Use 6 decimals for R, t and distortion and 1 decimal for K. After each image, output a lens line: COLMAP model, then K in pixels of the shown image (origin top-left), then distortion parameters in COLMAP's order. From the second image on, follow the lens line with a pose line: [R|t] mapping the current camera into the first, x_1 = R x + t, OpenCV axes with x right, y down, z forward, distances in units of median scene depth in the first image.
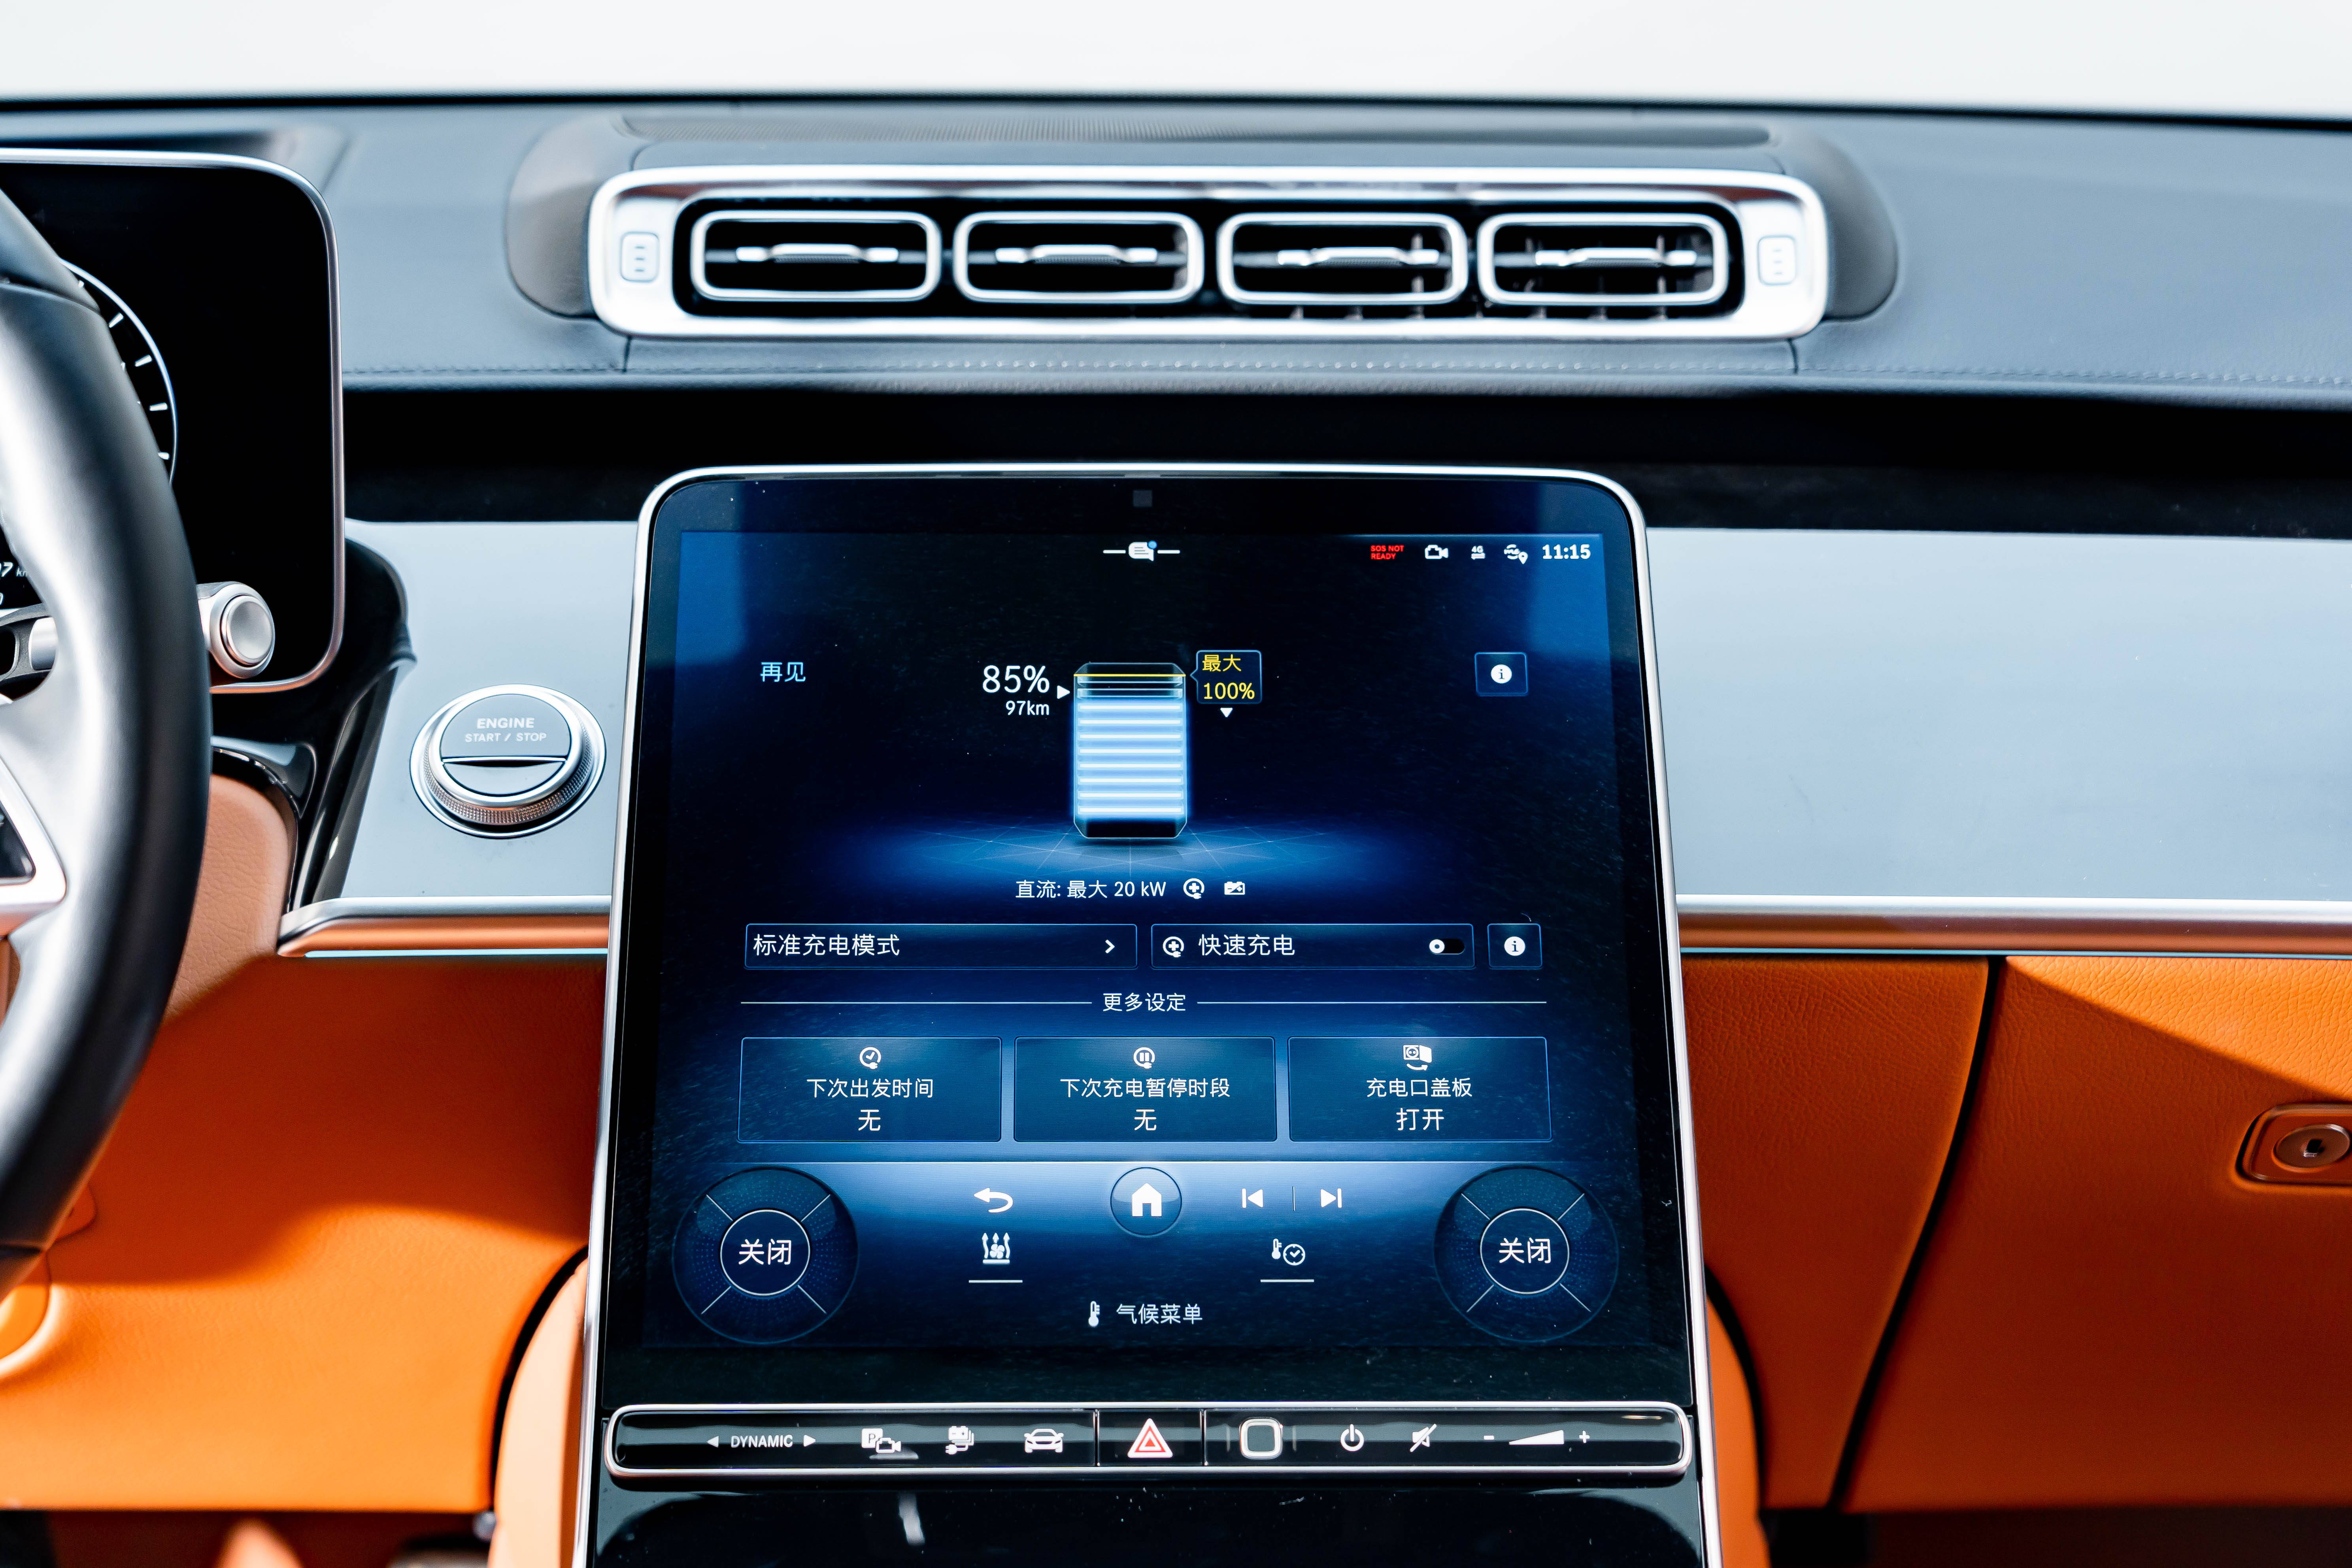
lens RADIAL K [[4057.9, 0, 1166.3], [0, 4057.9, 777.0], [0, 0, 1]] dist [0.043501, 0.250113]
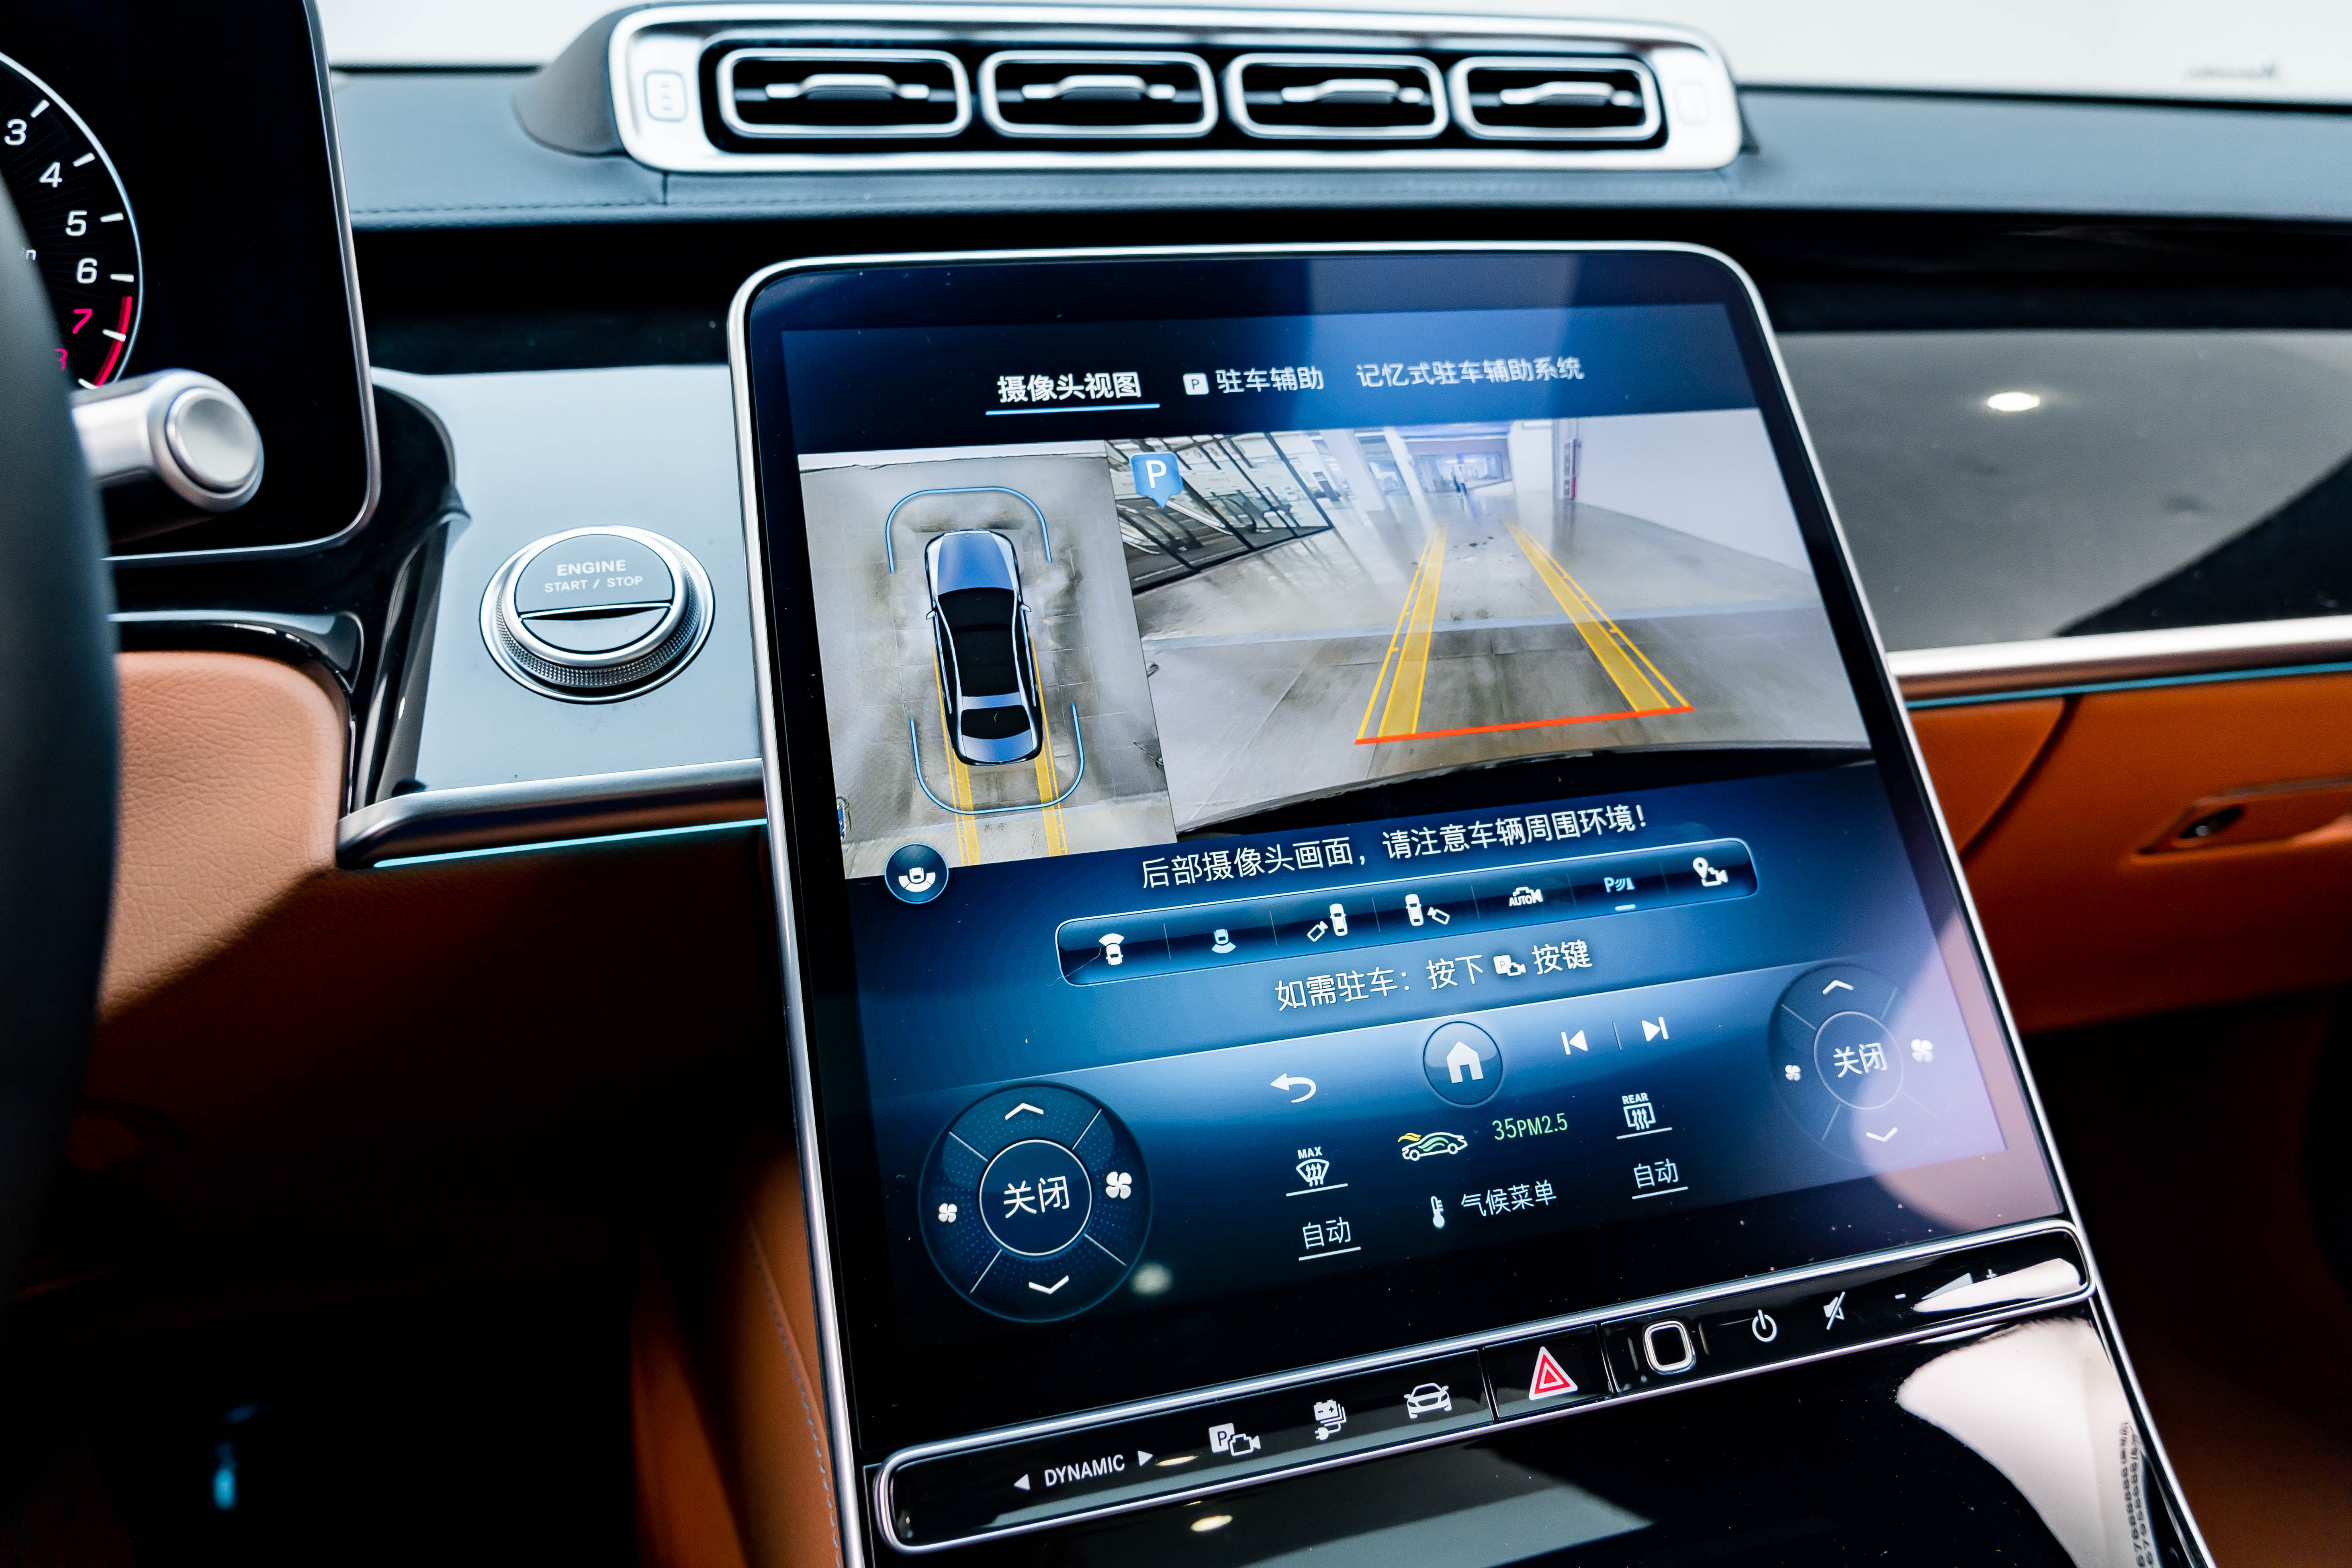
lens RADIAL K [[1637.7, 0, 1176.3], [0, 1637.7, 770.8], [0, 0, 1]] dist [-0.020533, 0.003300]
pose [[0.969705, -0.095355, 0.224897, -0.126499], [0.075381, 0.992542, 0.095807, 0.005713], [-0.232355, -0.075952, 0.969661, 0.643026]]
